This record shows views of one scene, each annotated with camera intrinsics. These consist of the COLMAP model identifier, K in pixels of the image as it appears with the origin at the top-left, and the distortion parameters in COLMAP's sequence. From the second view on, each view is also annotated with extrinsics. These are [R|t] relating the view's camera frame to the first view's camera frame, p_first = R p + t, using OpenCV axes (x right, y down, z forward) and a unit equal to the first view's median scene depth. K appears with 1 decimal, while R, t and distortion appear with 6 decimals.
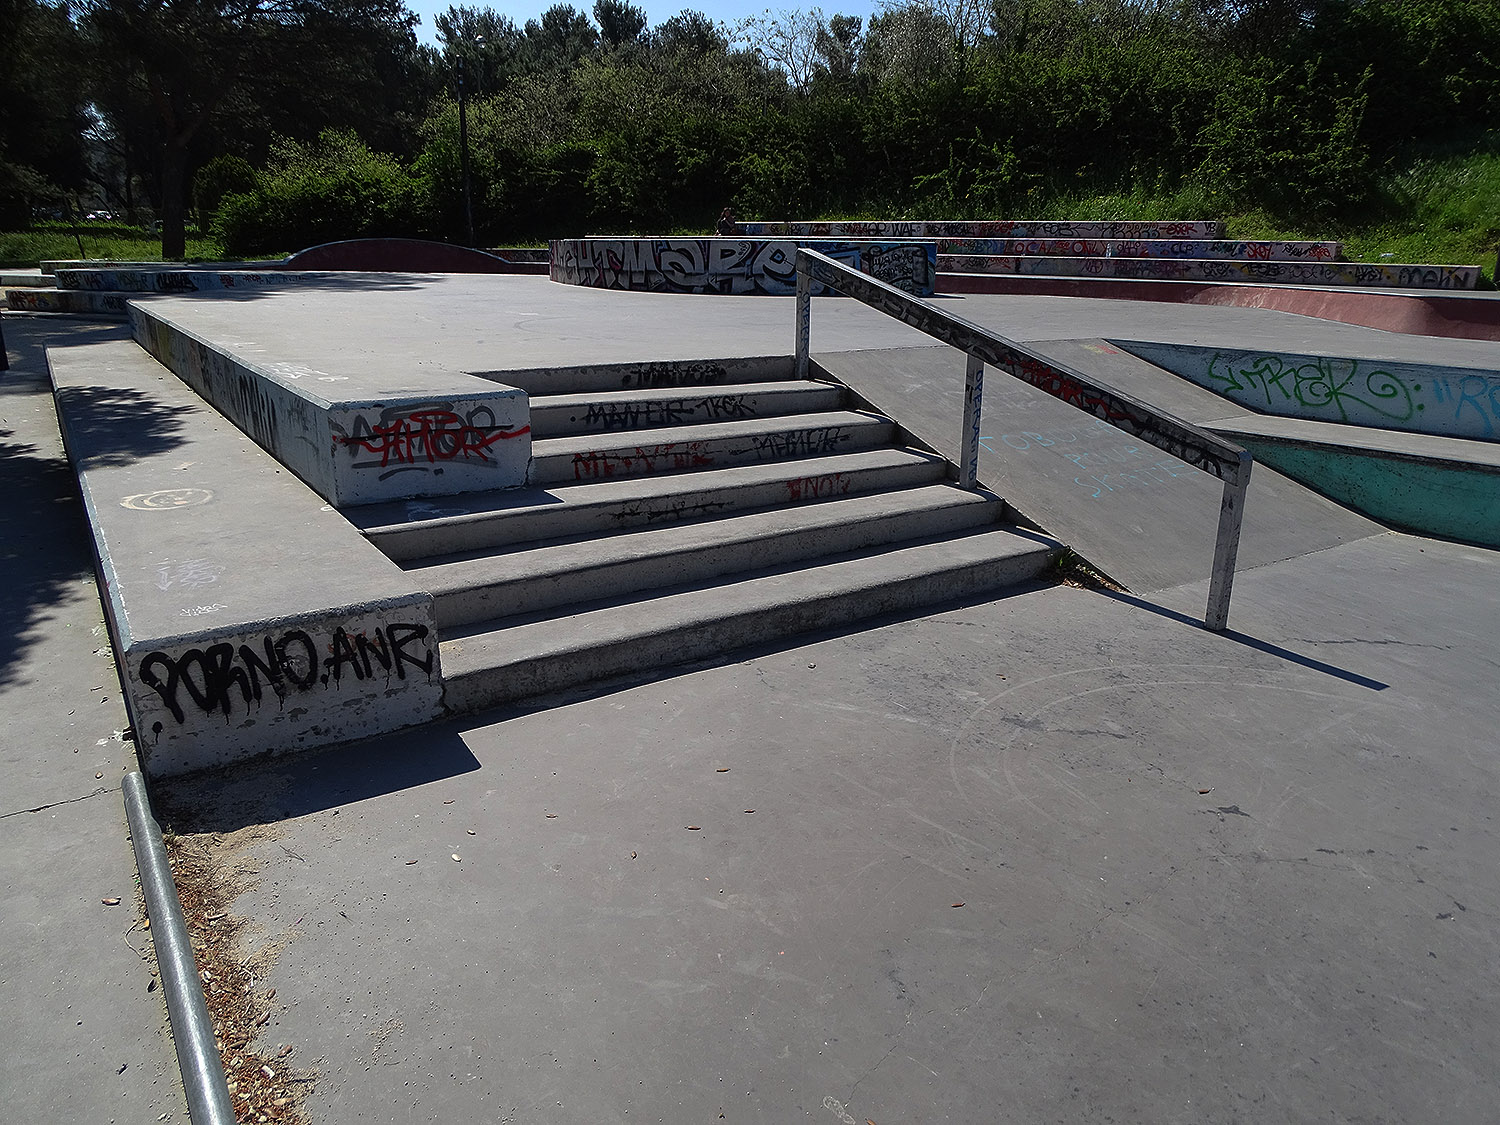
lens RADIAL K [[1037.9, 0, 758.0], [0, 1037.9, 567.4], [0, 0, 1]] dist [-0.031400, 0.013300]
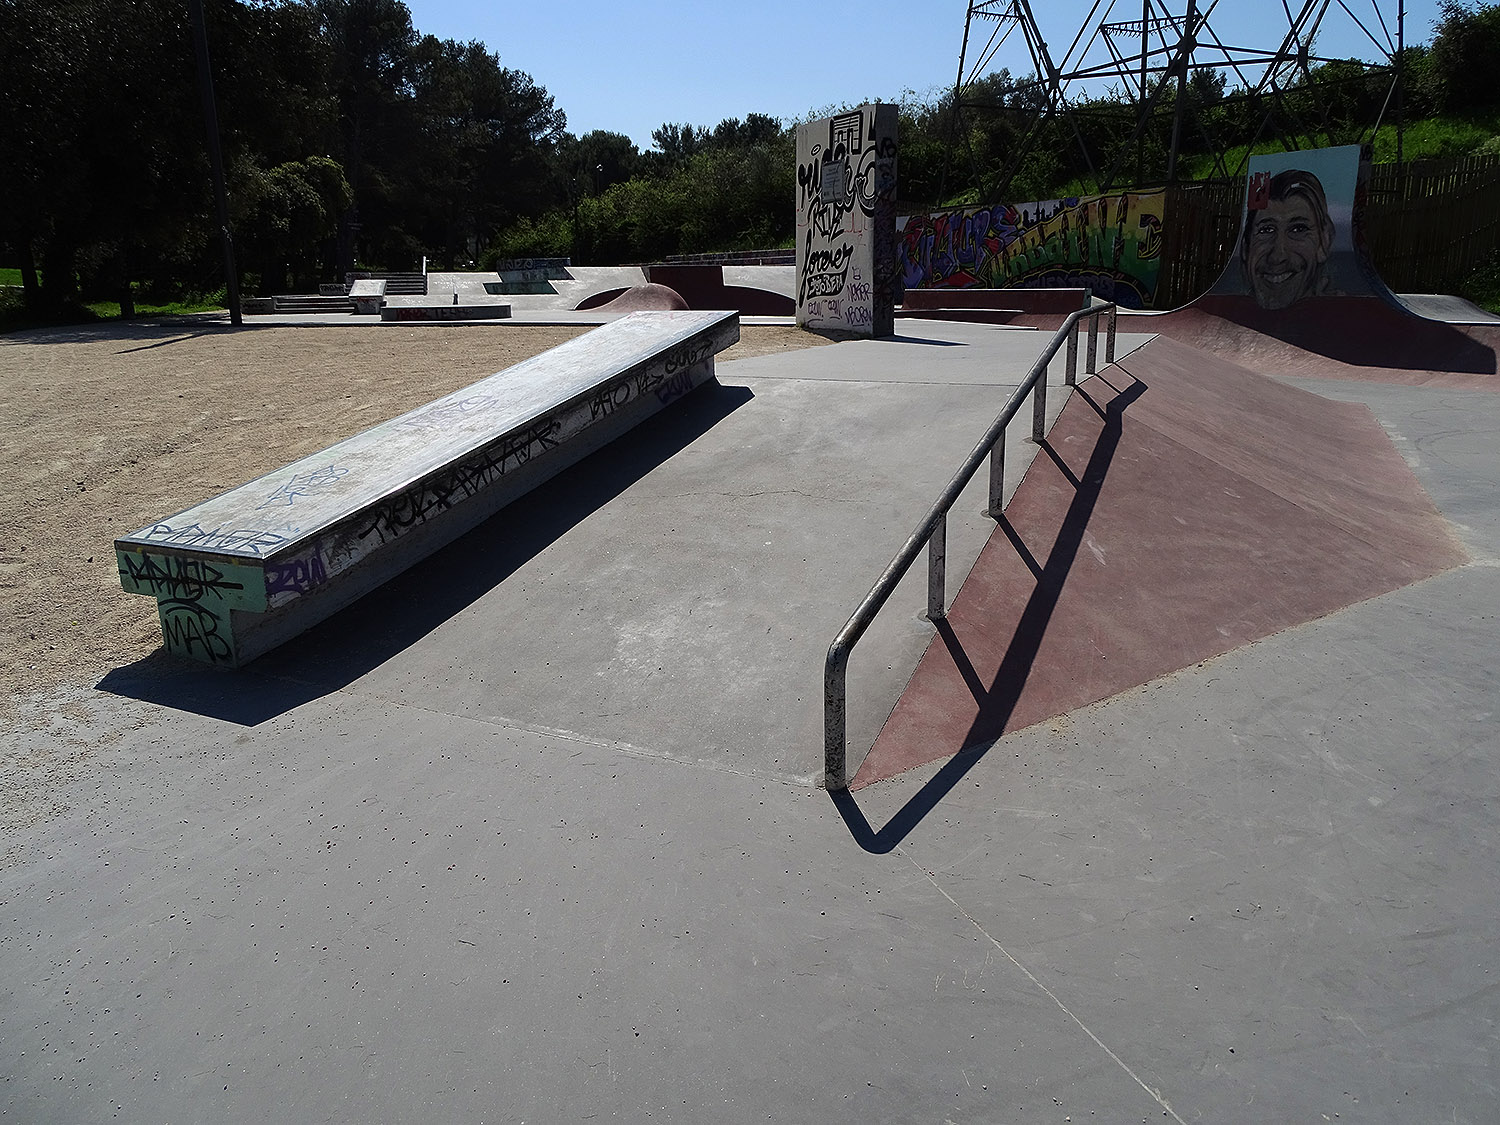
lens RADIAL K [[1037.9, 0, 743.2], [0, 1037.9, 551.7], [0, 0, 1]] dist [-0.031400, 0.013300]
pose [[0.941191, 0.066507, -0.331266, 0.760193], [-0.083584, 0.995793, -0.037556, 0.293195], [0.327375, 0.063036, 0.942790, -0.790216]]
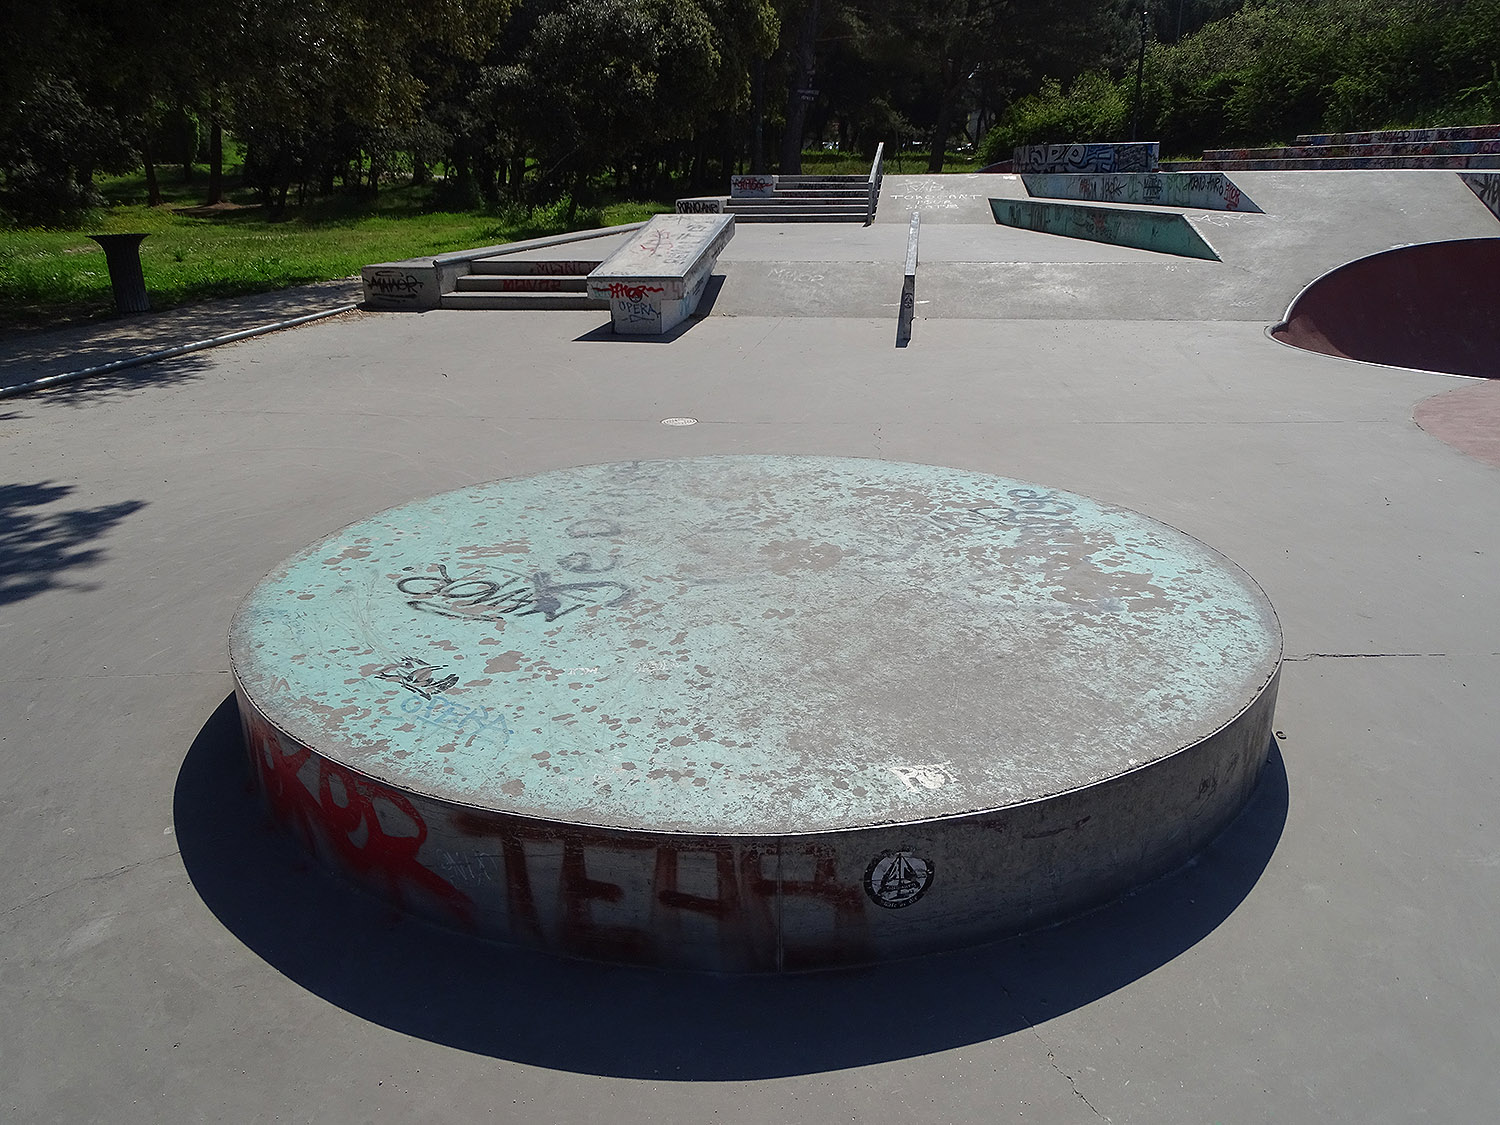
lens RADIAL K [[1100.7, 0, 751.9], [0, 1100.7, 572.3], [0, 0, 1]] dist [-0.001982, -0.005373]
pose [[0.715136, 0.221989, -0.662798, 0.433377], [-0.193725, 0.974029, 0.117206, 0.128159], [0.671603, 0.044582, 0.739569, -0.334789]]
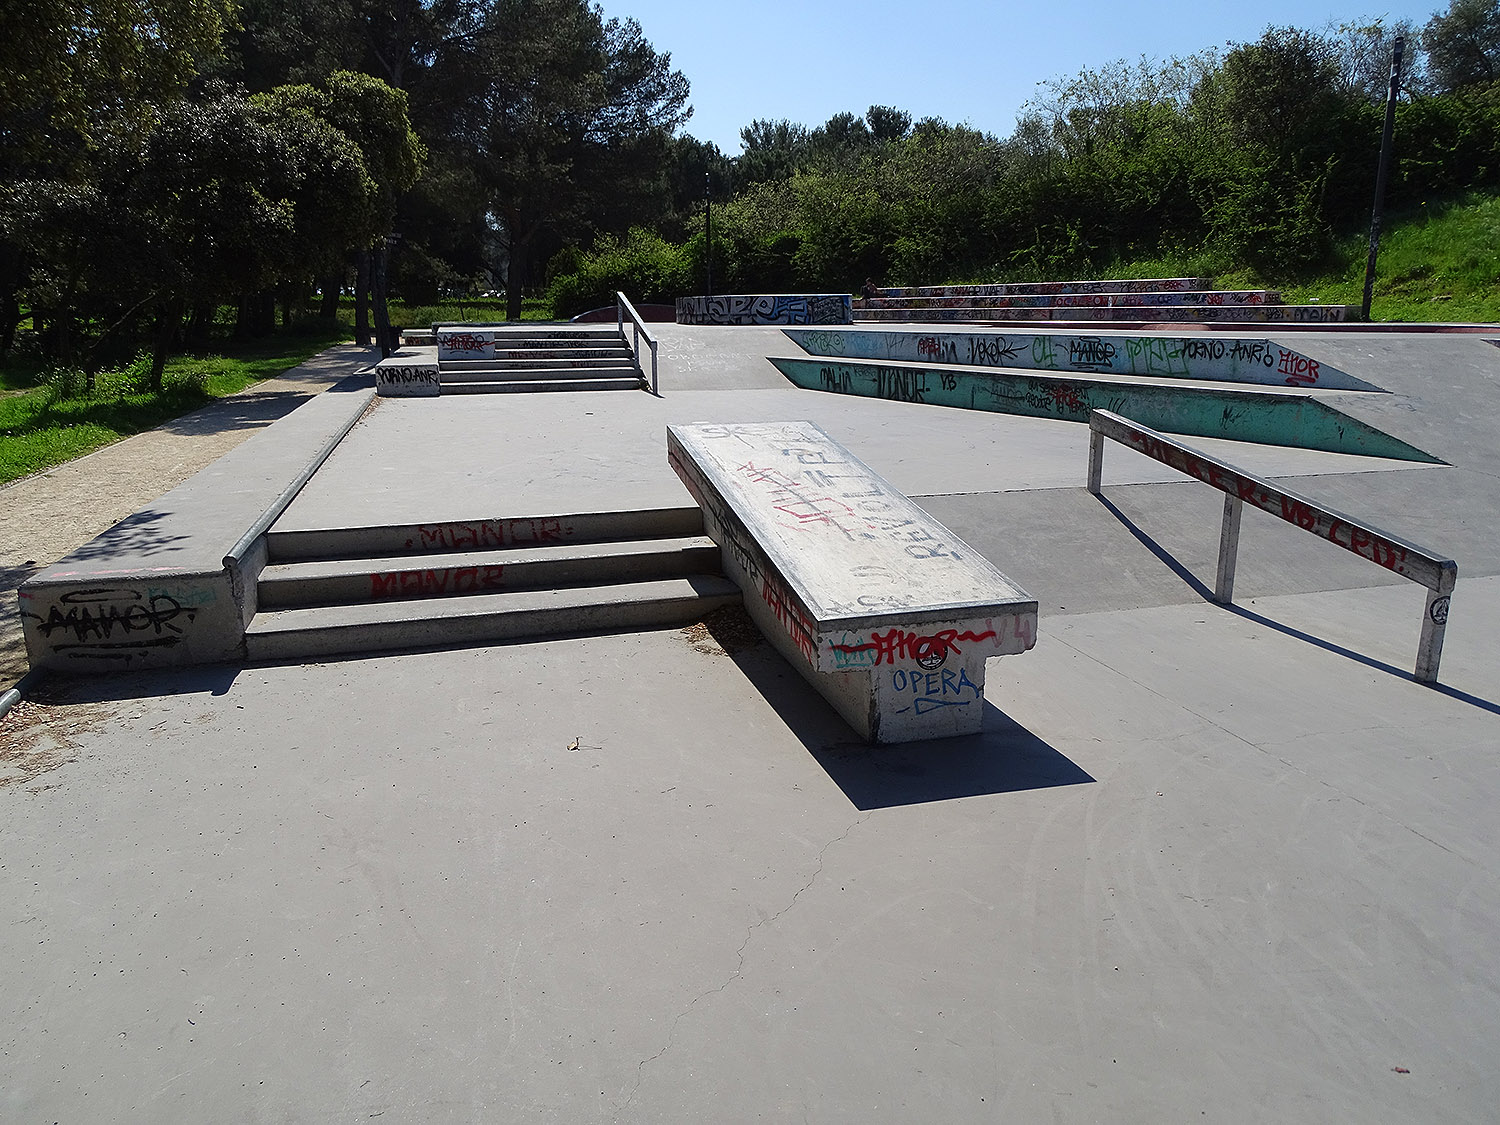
lens RADIAL K [[1037.9, 0, 749.1], [0, 1037.9, 569.8], [0, 0, 1]] dist [-0.031400, 0.013300]
pose [[0.947950, 0.061845, -0.312356, 0.228958], [-0.081221, 0.995471, -0.049394, 0.096678], [0.307887, 0.072193, 0.948680, -0.262641]]
